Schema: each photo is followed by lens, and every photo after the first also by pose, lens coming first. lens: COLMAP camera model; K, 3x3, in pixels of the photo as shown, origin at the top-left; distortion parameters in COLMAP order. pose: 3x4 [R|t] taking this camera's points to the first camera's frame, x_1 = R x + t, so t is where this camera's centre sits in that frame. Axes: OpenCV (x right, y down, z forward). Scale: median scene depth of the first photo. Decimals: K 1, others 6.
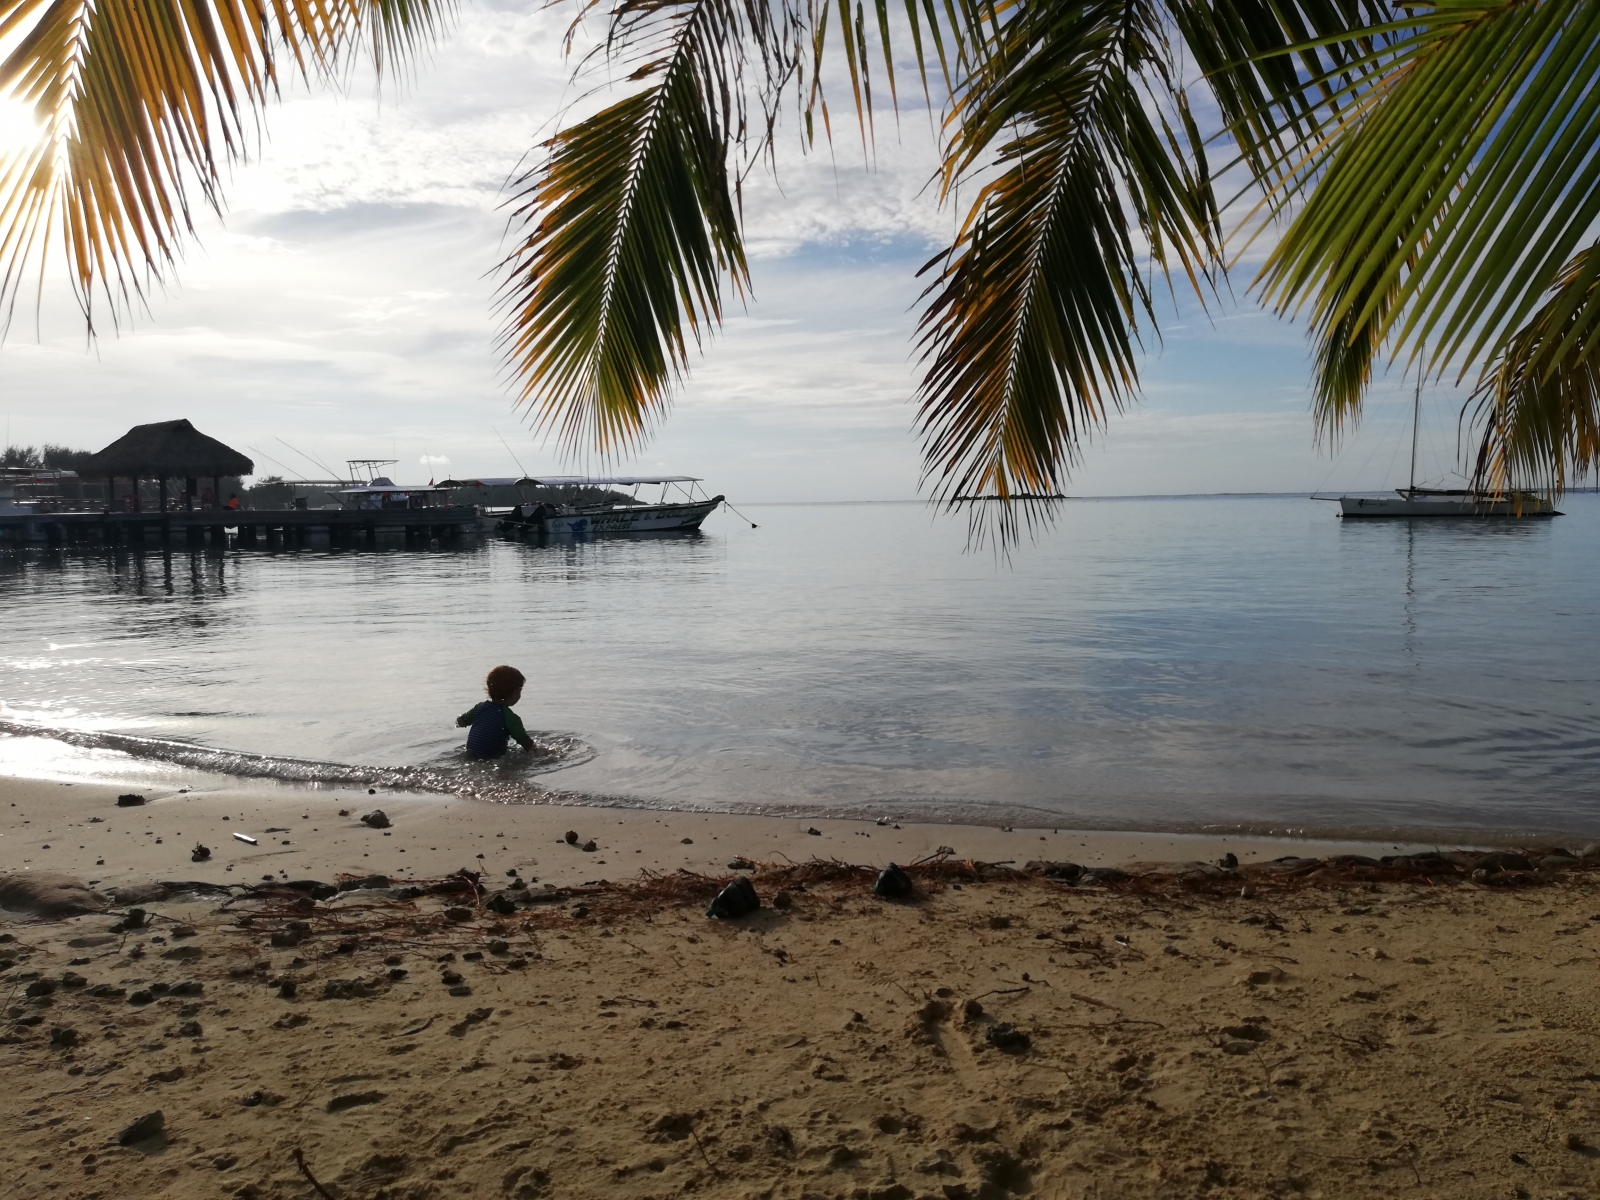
lens RADIAL K [[1222.3, 0, 803.6], [0, 1222.3, 599.4], [0, 0, 1]] dist [0.033541, -0.042679]
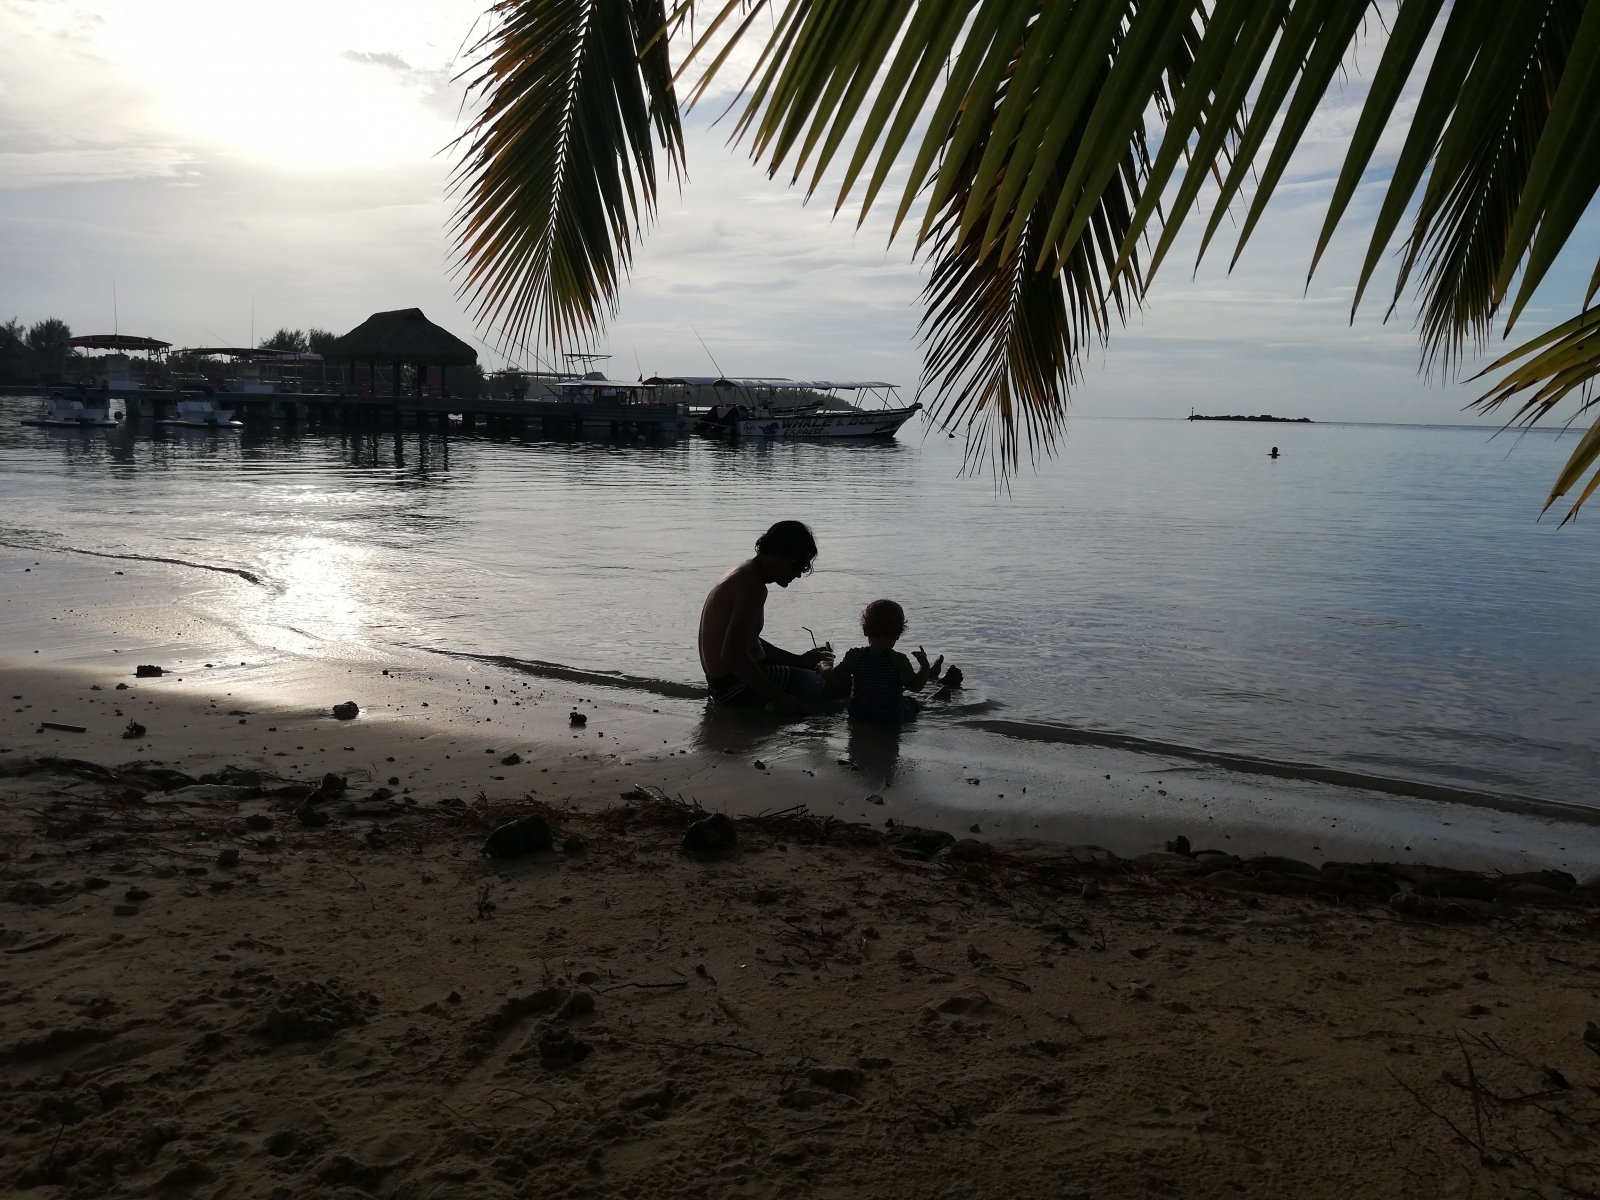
lens RADIAL K [[1222.3, 0, 813.4], [0, 1222.3, 601.9], [0, 0, 1]] dist [0.033541, -0.042679]
pose [[0.982477, 0.071868, -0.171971, 0.219444], [-0.058608, 0.994991, 0.080987, -0.014458], [0.176930, -0.069489, 0.981767, 0.101668]]
